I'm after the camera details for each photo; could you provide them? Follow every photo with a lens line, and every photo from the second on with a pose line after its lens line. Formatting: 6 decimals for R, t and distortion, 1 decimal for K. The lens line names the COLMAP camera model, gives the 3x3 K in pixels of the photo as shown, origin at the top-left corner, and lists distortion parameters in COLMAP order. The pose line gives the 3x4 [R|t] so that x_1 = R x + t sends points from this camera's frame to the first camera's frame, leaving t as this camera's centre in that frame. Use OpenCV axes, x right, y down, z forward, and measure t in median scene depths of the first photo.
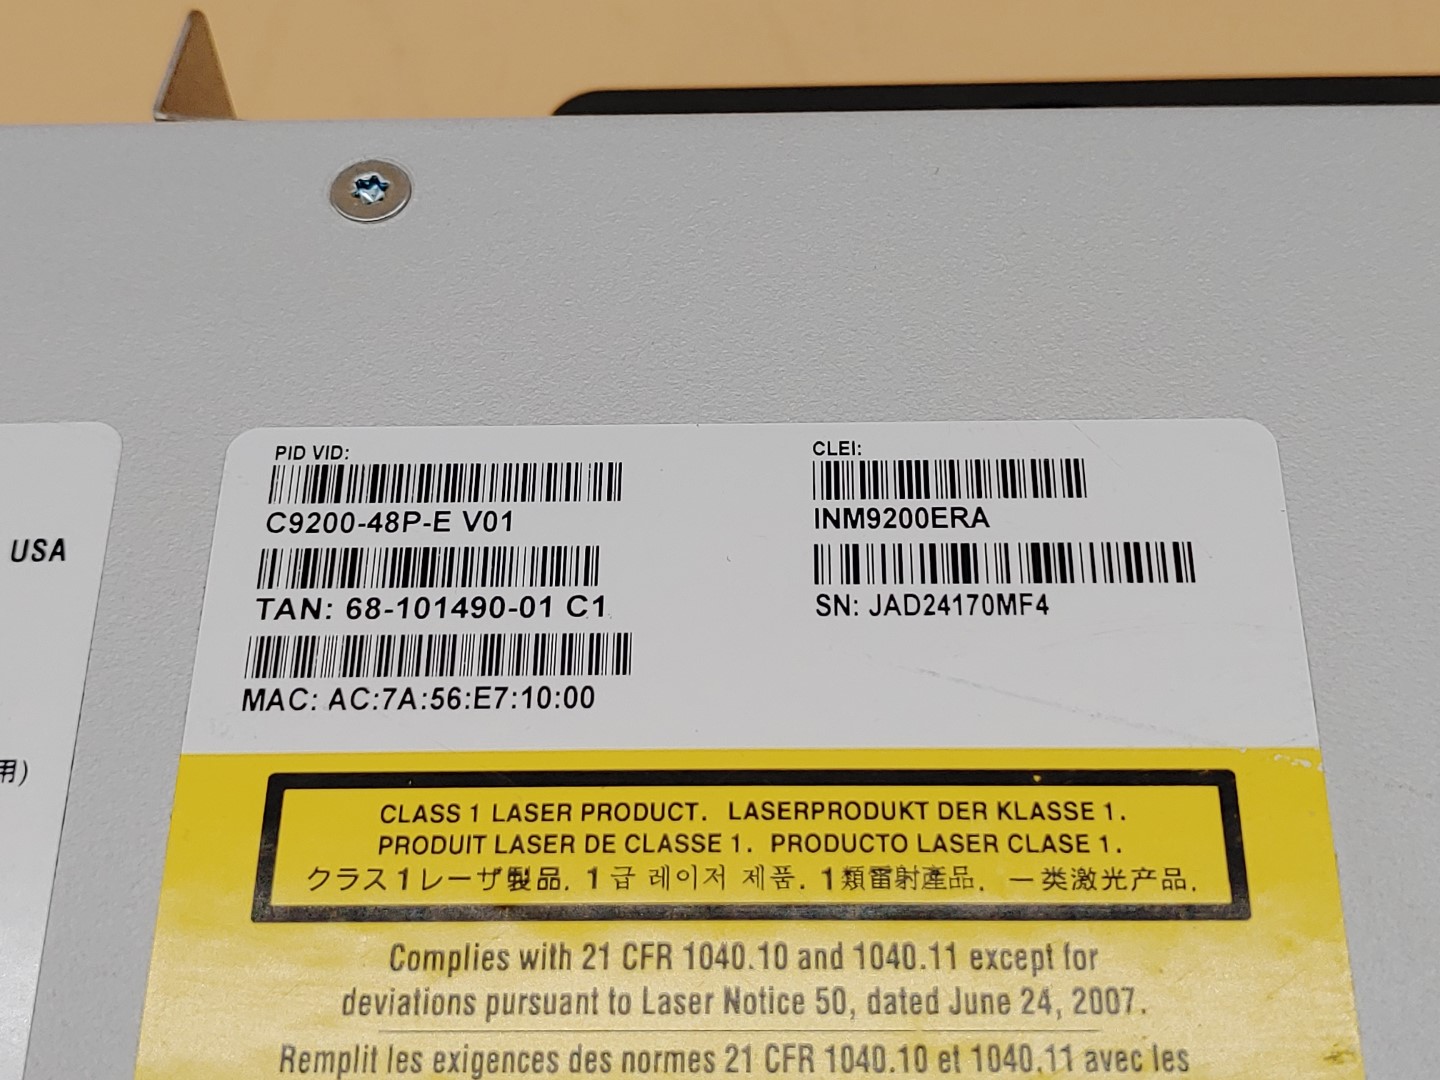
lens RADIAL K [[2388.3, 0, 720.0], [0, 2388.3, 540.0], [0, 0, 1]] dist [0.036093, -0.016788]
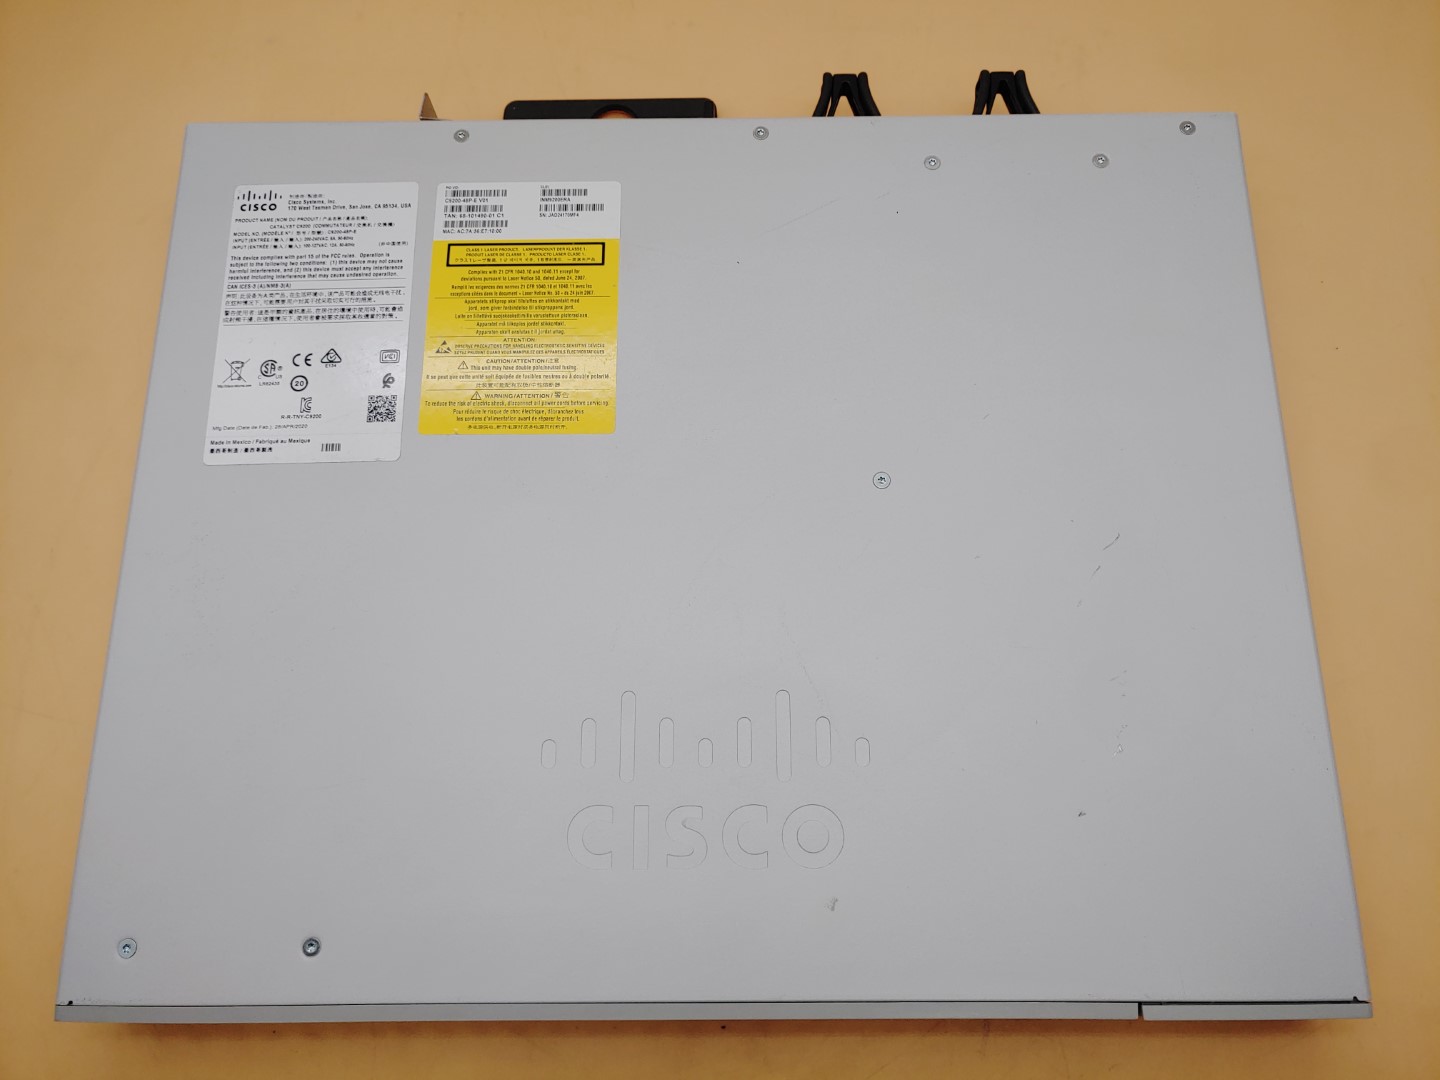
lens RADIAL K [[1077.8, 0, 720.0], [0, 1077.8, 540.0], [0, 0, 1]] dist [0.008239, 0.004272]
pose [[0.999793, -0.009540, 0.017965, 0.434289], [0.004070, 0.959160, 0.282834, 0.045684], [-0.019930, -0.282703, 0.959001, -1.807684]]
